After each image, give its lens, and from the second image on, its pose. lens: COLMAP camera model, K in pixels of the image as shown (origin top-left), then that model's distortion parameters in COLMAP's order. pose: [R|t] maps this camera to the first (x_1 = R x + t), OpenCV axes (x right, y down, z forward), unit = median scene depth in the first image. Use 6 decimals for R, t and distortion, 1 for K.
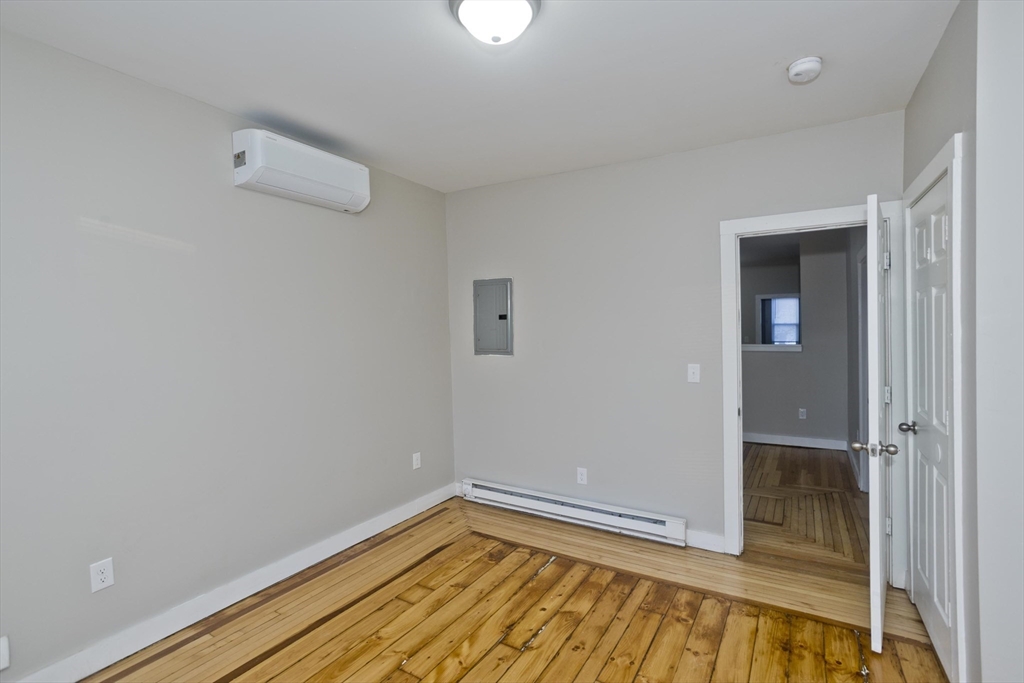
lens RADIAL K [[490.7, 0, 513.8], [0, 490.7, 334.7], [0, 0, 1]] dist [-0.054040, 0.032478]
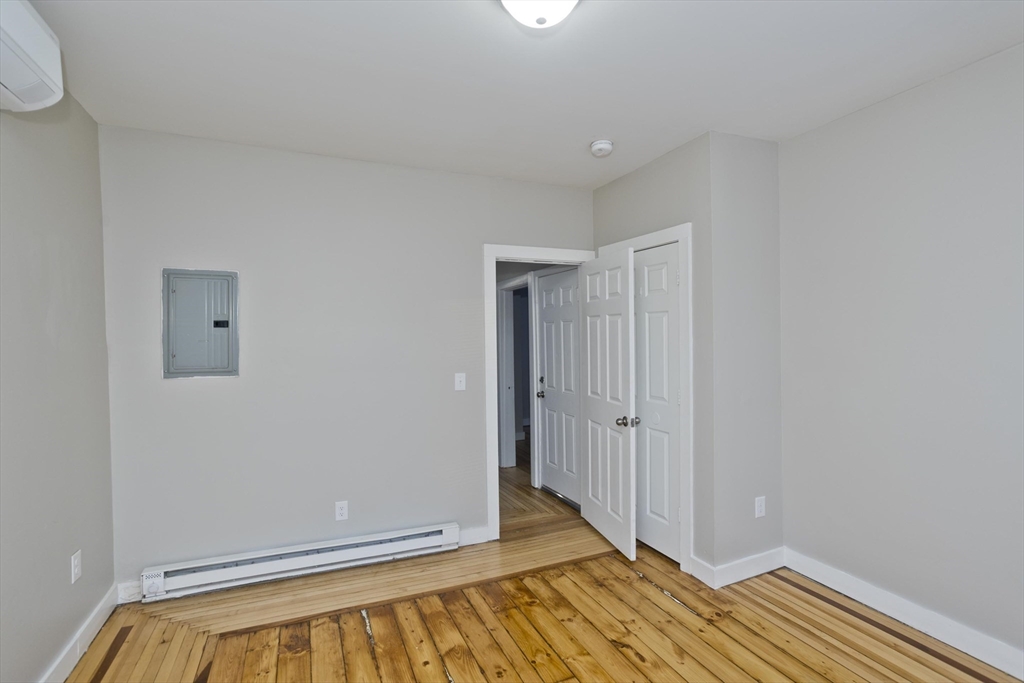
lens RADIAL K [[490.7, 0, 513.8], [0, 490.7, 334.7], [0, 0, 1]] dist [-0.054040, 0.032478]
pose [[0.576207, 0.011169, 0.817228, -0.492544], [0.012335, 0.999674, -0.022360, 0.002168], [-0.817211, 0.022965, 0.575881, 0.320917]]
